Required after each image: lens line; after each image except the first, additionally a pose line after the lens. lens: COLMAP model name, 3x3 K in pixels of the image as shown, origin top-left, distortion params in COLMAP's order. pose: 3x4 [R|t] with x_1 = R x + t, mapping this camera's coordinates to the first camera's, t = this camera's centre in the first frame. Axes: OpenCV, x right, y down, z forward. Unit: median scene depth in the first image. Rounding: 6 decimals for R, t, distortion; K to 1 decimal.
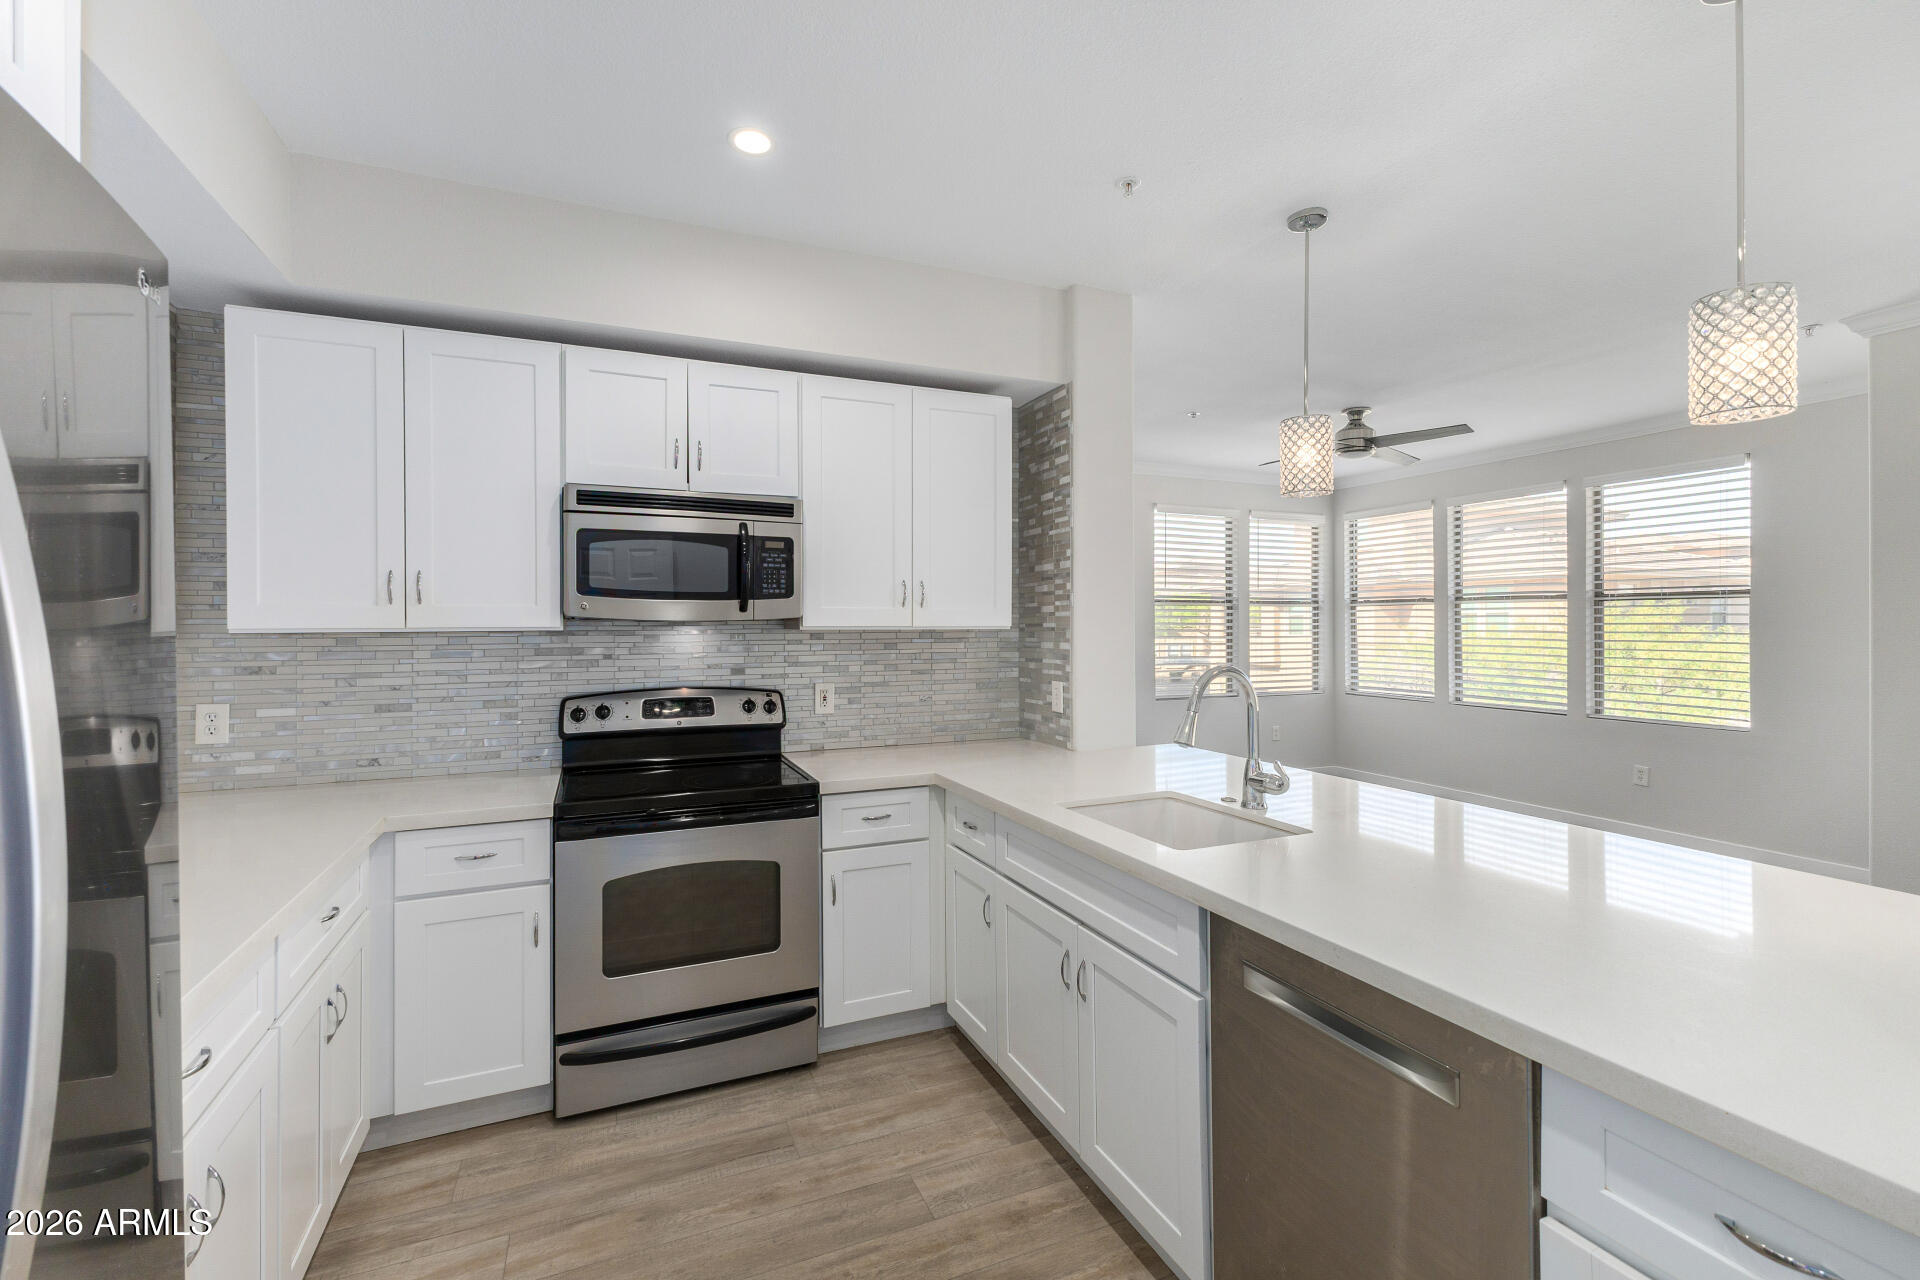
lens RADIAL K [[839.0, 0, 952.6], [0, 839.0, 631.6], [0, 0, 1]] dist [0.013297, -0.003090]
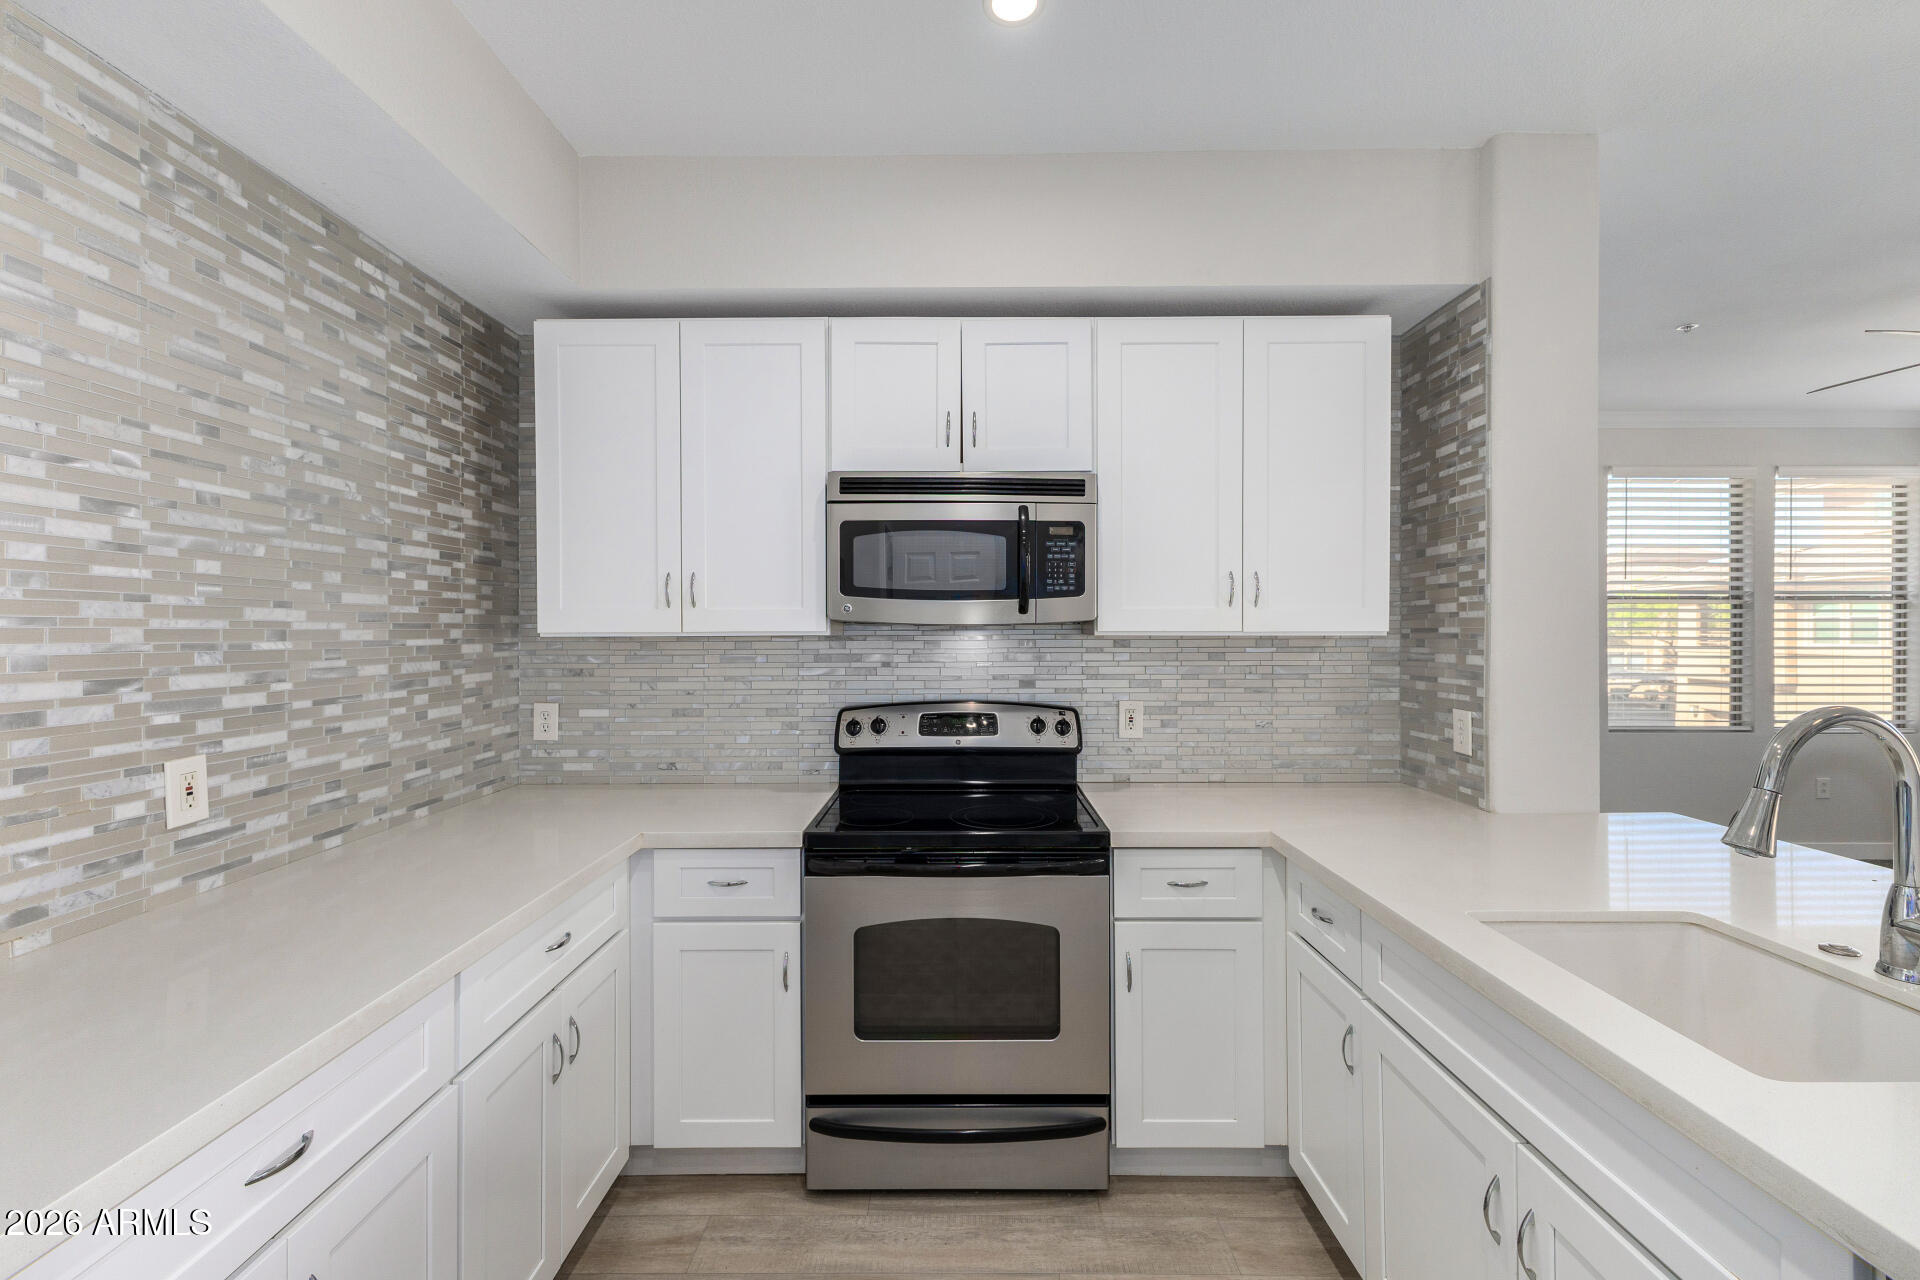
lens RADIAL K [[839.0, 0, 950.6], [0, 839.0, 634.7], [0, 0, 1]] dist [0.013297, -0.003090]
pose [[0.917177, 0.003619, -0.398463, 0.015115], [-0.004454, 0.999989, -0.001168, -0.001478], [0.398455, 0.002846, 0.917183, 0.223911]]
